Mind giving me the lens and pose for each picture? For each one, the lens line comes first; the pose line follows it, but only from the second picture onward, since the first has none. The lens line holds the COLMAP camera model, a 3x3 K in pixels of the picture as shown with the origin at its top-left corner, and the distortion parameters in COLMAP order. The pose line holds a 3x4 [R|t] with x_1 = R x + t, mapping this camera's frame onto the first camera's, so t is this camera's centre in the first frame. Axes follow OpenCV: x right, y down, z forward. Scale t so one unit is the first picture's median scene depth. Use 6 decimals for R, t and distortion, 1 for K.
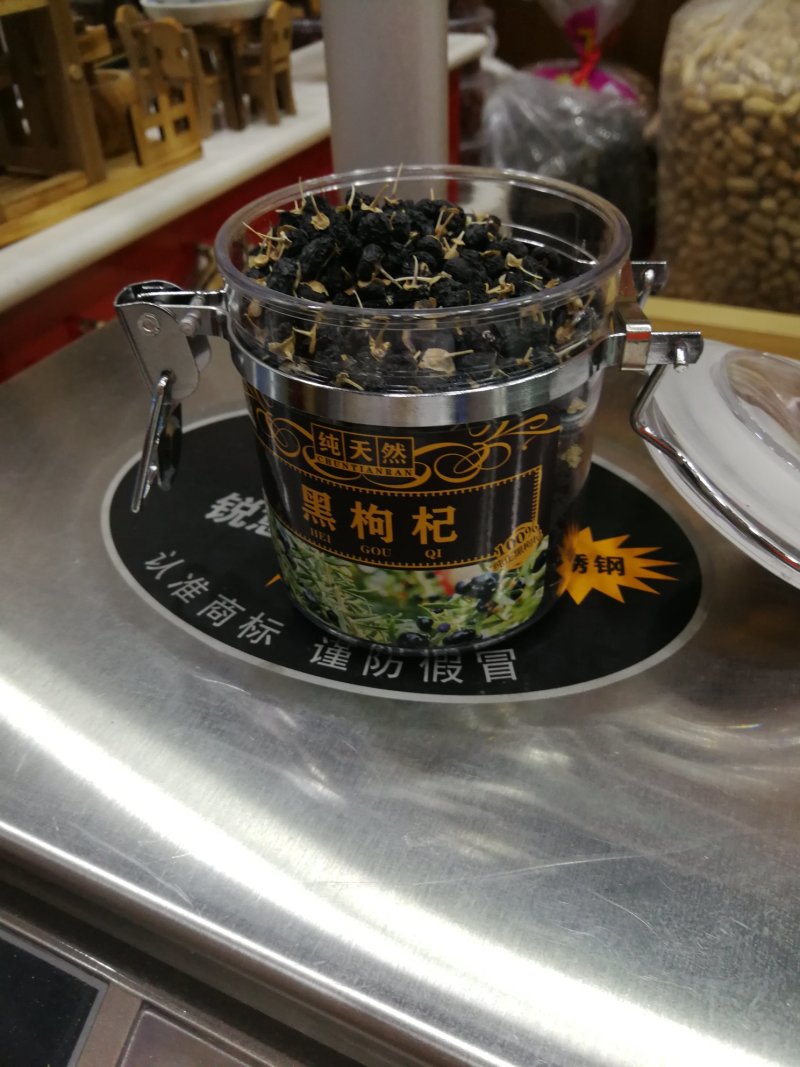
lens RADIAL K [[885.9, 0, 400.0], [0, 885.9, 533.5], [0, 0, 1]] dist [-0.006954, -0.048055]
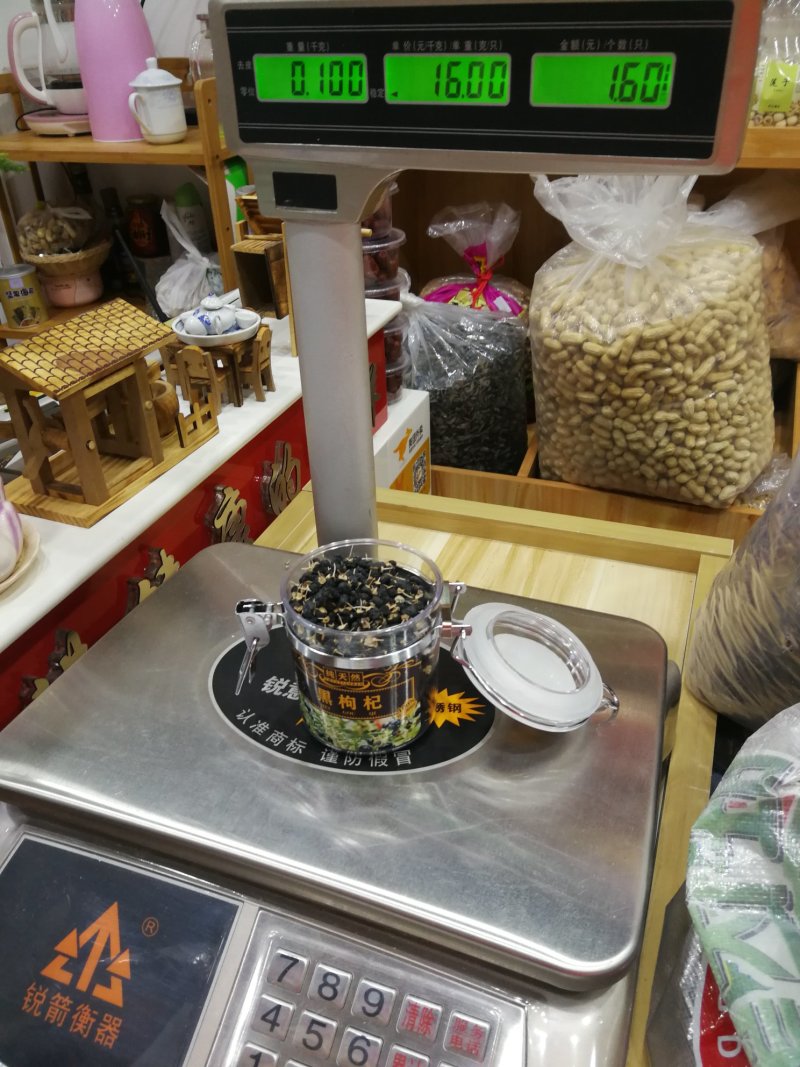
lens RADIAL K [[885.9, 0, 400.0], [0, 885.9, 533.5], [0, 0, 1]] dist [-0.006954, -0.048055]
pose [[0.997470, -0.035538, 0.061575, -0.016344], [0.041318, 0.994591, -0.095296, -0.193839], [-0.057855, 0.097599, 0.993543, -1.230696]]
